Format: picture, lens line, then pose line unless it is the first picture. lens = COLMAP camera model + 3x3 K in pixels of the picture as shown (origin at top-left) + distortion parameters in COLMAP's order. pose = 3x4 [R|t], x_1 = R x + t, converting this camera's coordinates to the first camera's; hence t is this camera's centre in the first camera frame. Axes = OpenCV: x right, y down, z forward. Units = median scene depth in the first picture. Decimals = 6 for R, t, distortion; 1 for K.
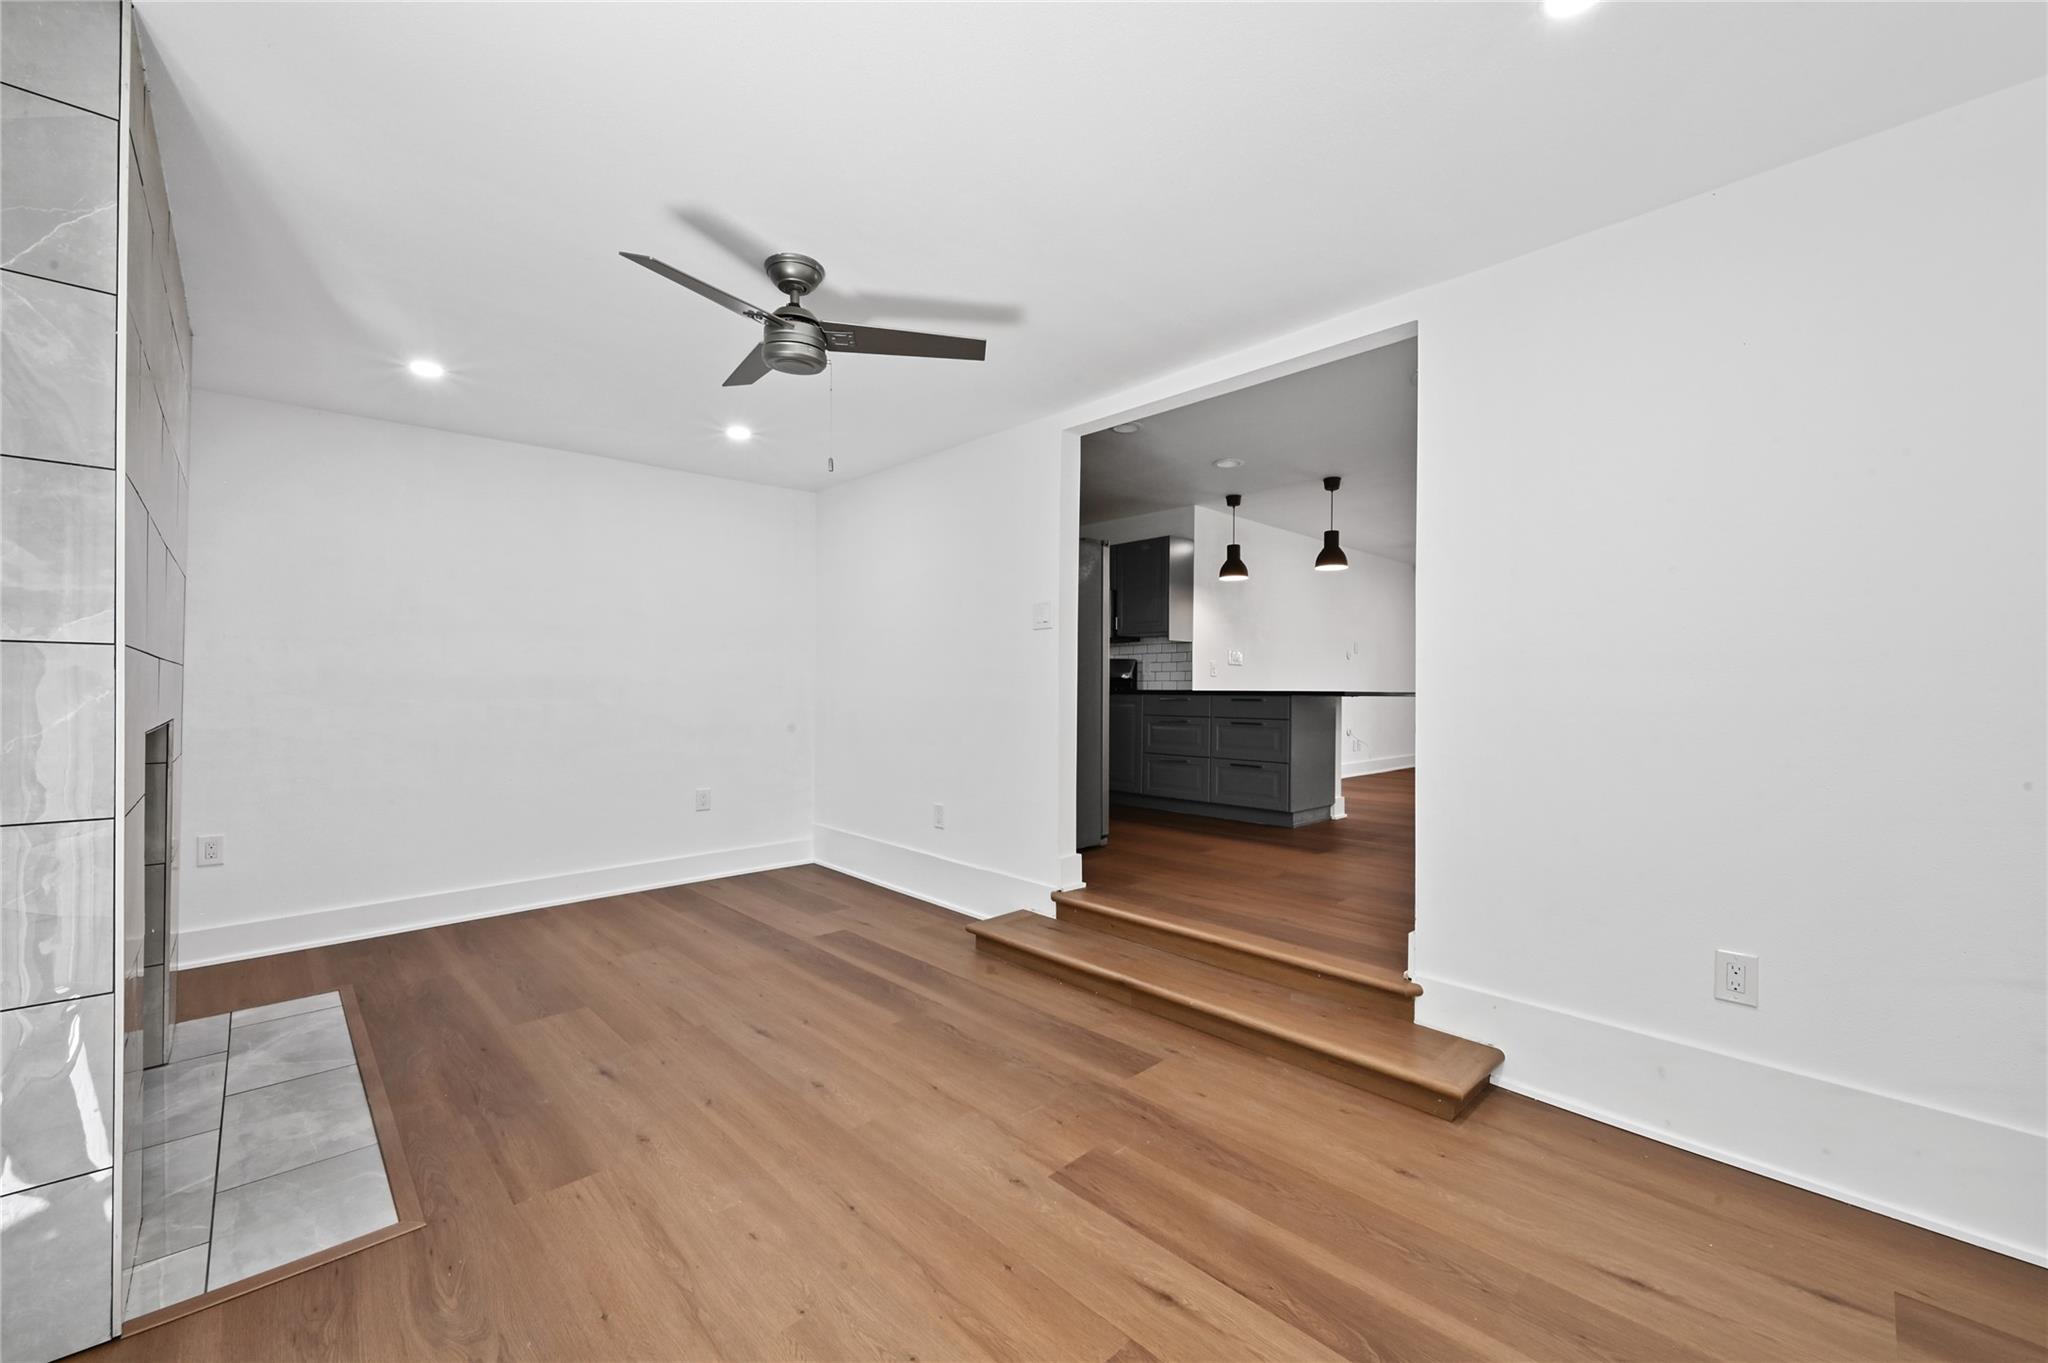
lens RADIAL K [[808.0, 0, 1030.3], [0, 808.0, 684.6], [0, 0, 1]] dist [-0.001728, -0.000364]
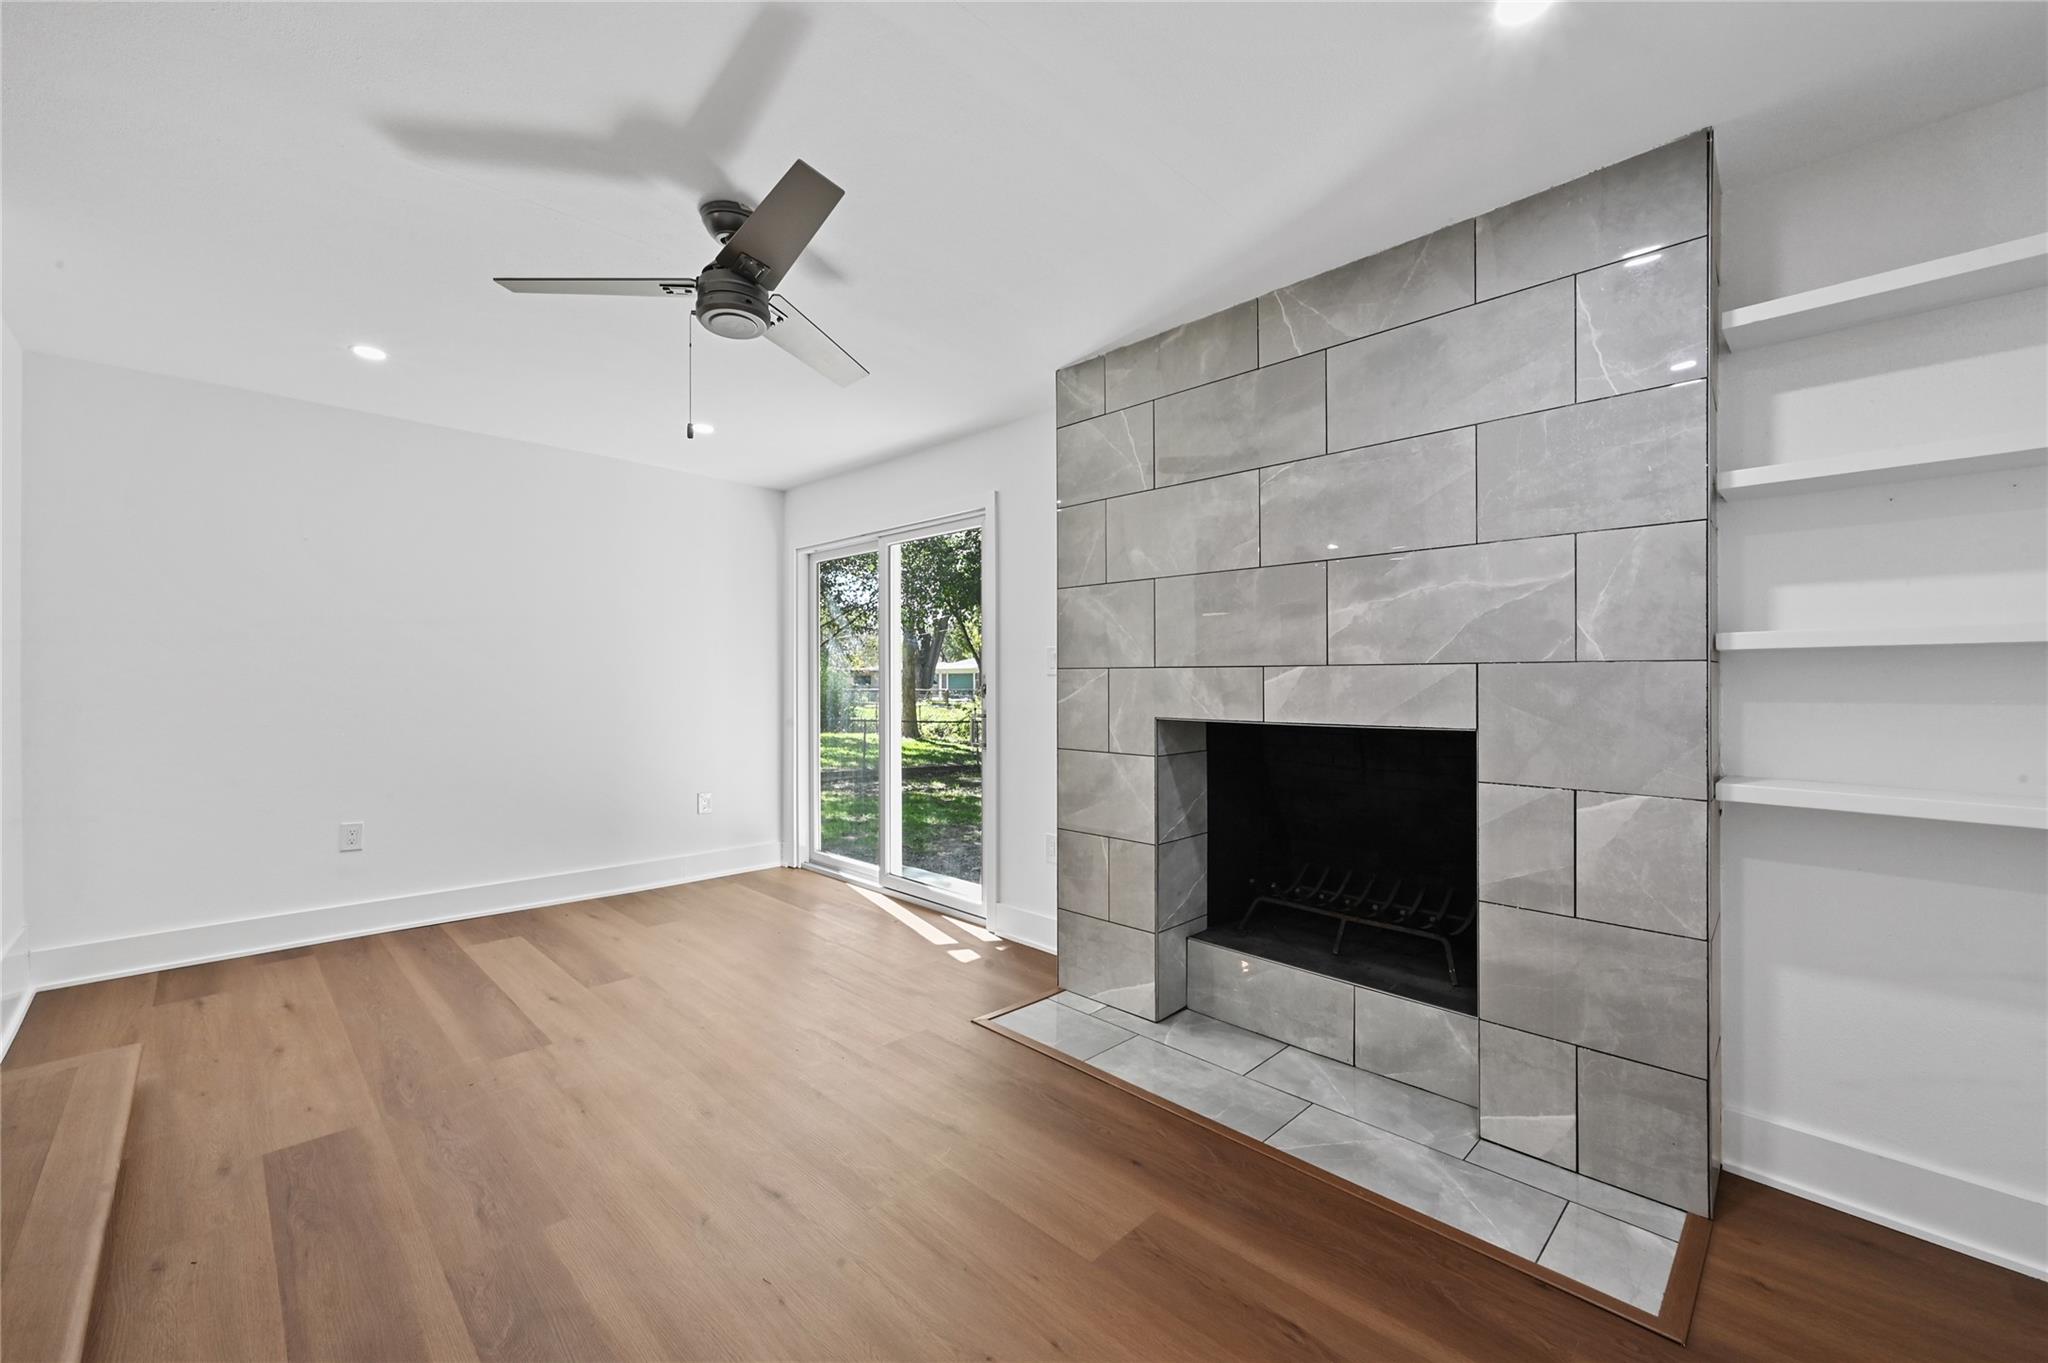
lens RADIAL K [[808.0, 0, 1030.3], [0, 808.0, 684.6], [0, 0, 1]] dist [-0.001728, -0.000364]
pose [[-0.999535, -0.004849, -0.030117, -0.590632], [-0.004775, 0.999985, -0.002533, -0.002444], [0.030129, -0.002388, -0.999543, 1.900345]]
